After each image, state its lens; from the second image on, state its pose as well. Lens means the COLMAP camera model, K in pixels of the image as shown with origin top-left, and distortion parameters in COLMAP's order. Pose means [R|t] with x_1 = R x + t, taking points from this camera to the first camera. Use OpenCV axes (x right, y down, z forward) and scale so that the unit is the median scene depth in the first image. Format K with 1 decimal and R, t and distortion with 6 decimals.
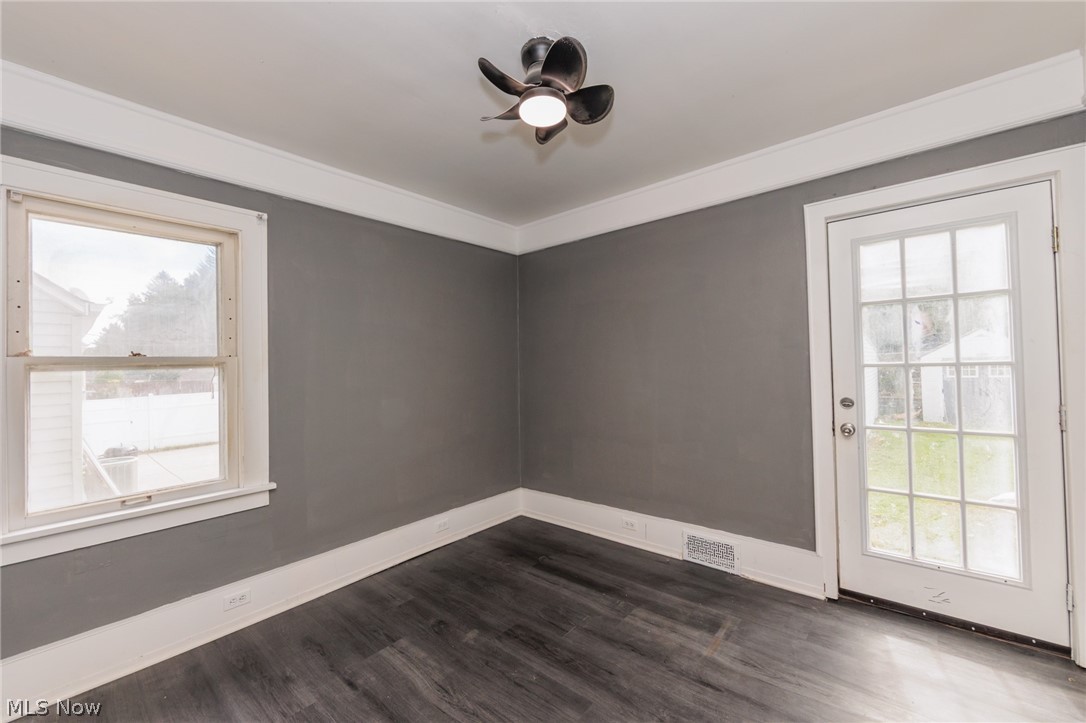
lens RADIAL K [[424.6, 0, 536.5], [0, 424.6, 362.8], [0, 0, 1]] dist [-0.001230, -0.000278]
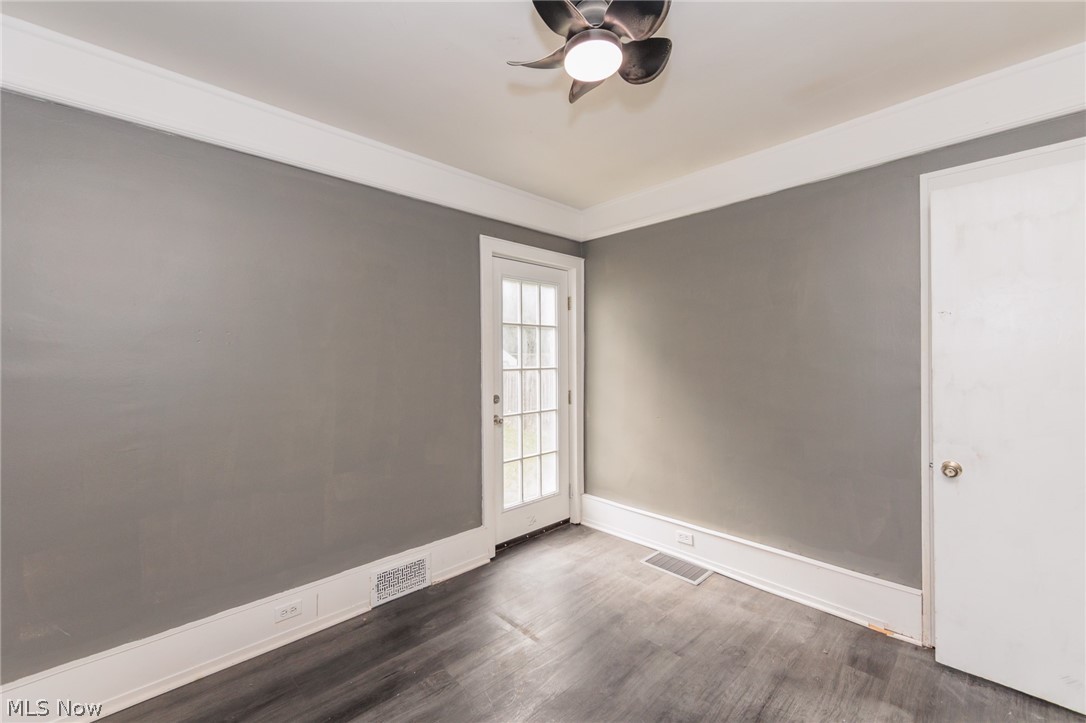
lens RADIAL K [[440.5, 0, 549.2], [0, 440.5, 364.3], [0, 0, 1]] dist [-0.001603, -0.000127]
pose [[0.094307, 0.013213, 0.995455, -0.589486], [0.001274, 0.999910, -0.013393, 0.007755], [-0.995542, 0.002531, 0.094282, 0.726014]]
